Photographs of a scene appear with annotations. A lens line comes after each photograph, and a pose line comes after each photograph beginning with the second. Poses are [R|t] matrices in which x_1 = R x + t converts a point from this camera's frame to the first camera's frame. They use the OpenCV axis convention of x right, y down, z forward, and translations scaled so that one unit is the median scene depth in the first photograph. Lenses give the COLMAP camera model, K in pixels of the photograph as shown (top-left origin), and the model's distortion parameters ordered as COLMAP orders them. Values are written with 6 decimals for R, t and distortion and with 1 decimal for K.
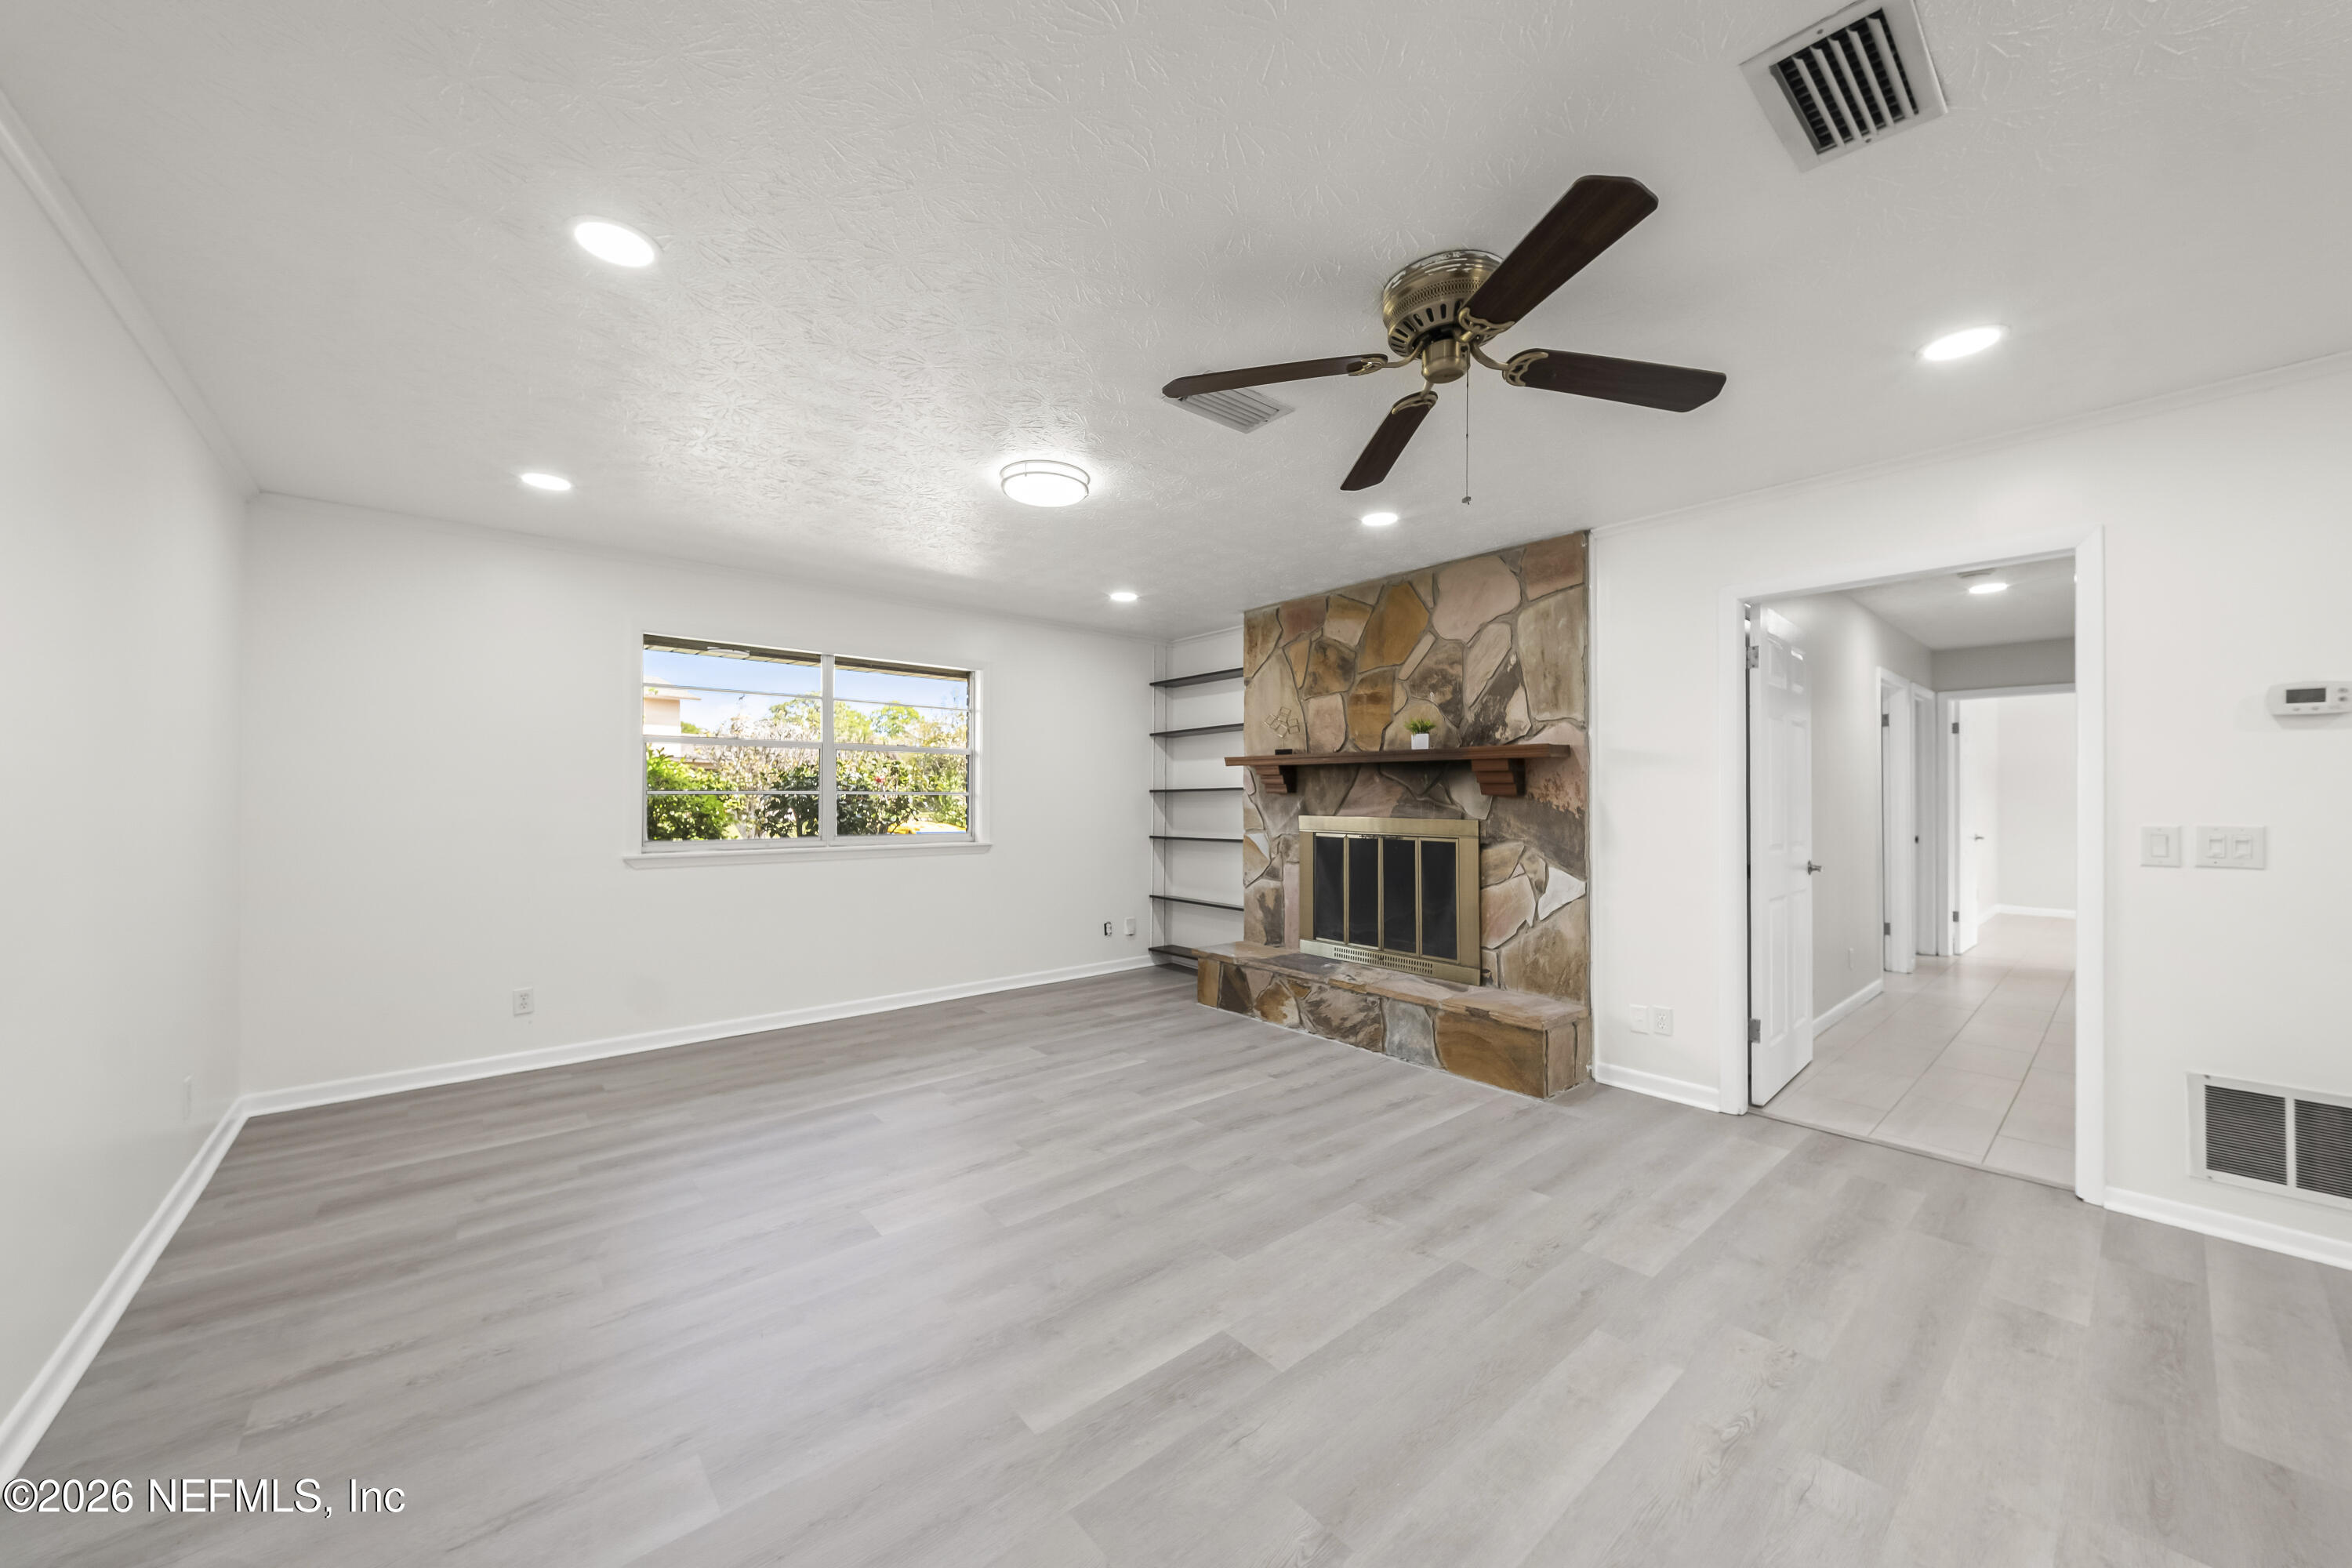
lens RADIAL K [[813.4, 0, 1172.7], [0, 813.4, 786.9], [0, 0, 1]] dist [0.018870, -0.007659]
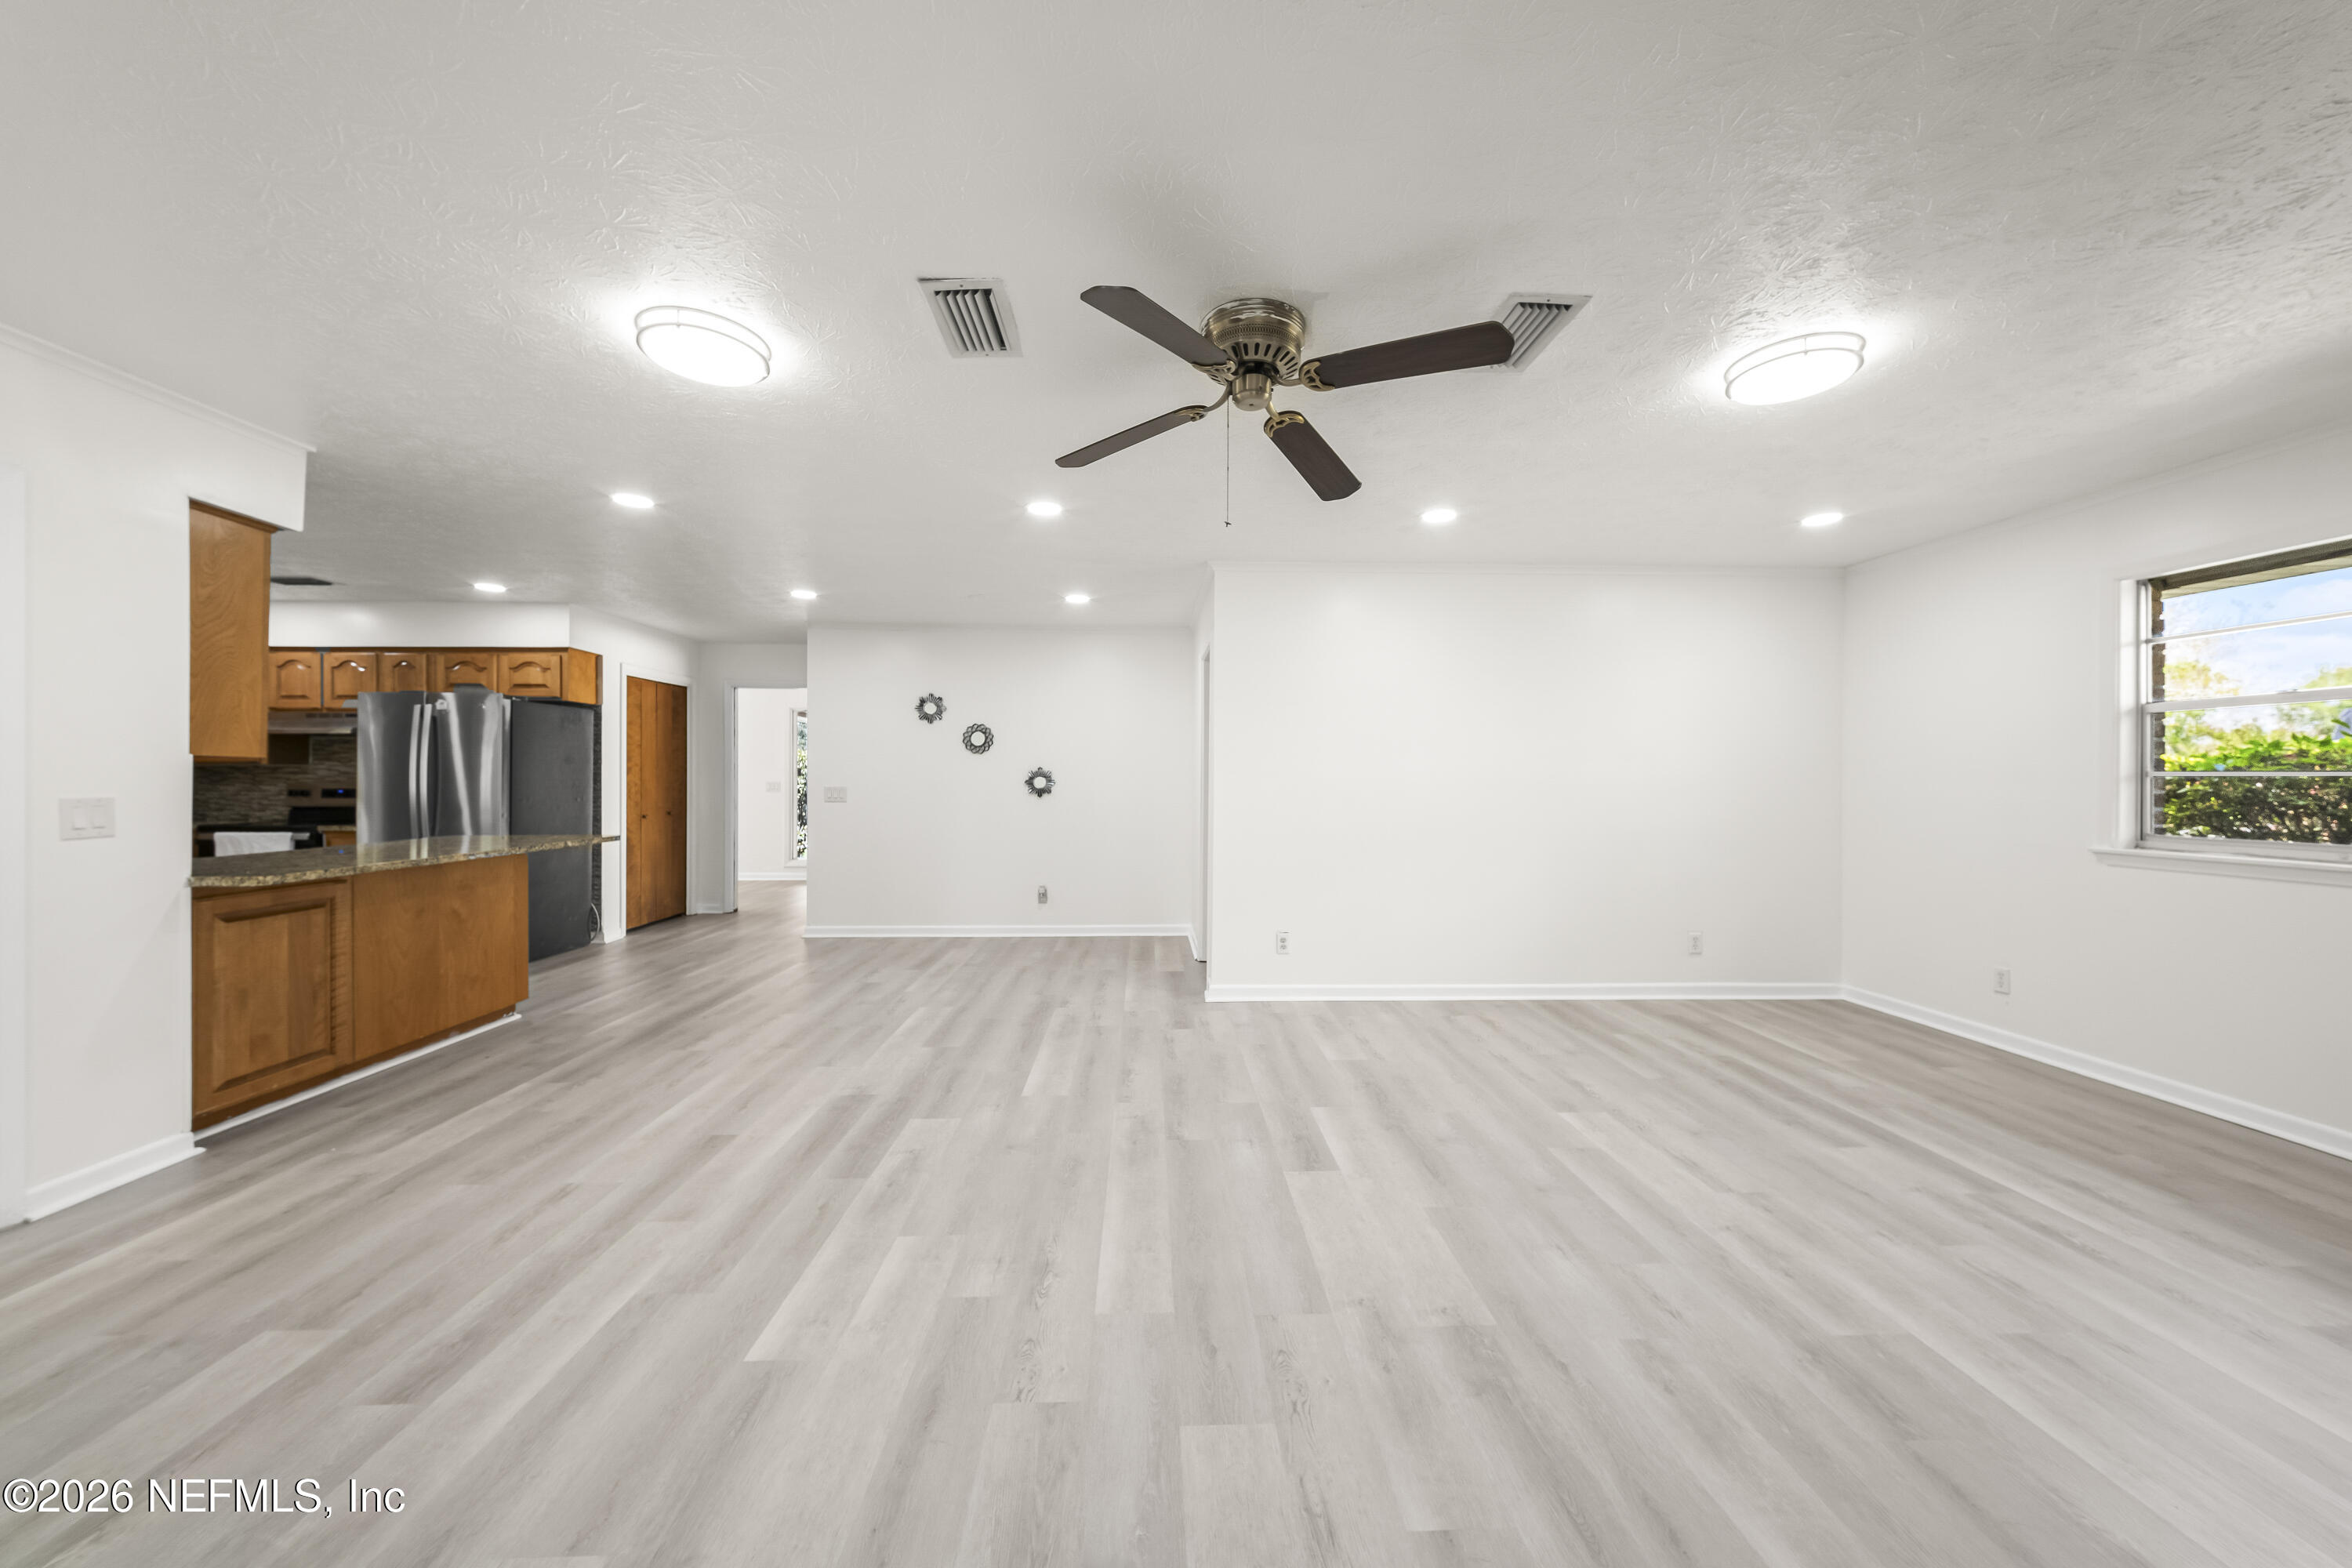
lens RADIAL K [[813.4, 0, 1172.7], [0, 813.4, 786.9], [0, 0, 1]] dist [0.018870, -0.007659]
pose [[-0.605675, 0.006585, -0.795685, 1.094119], [0.003810, 0.999978, 0.005375, 0.017698], [0.795703, 0.000224, -0.605687, 1.345383]]
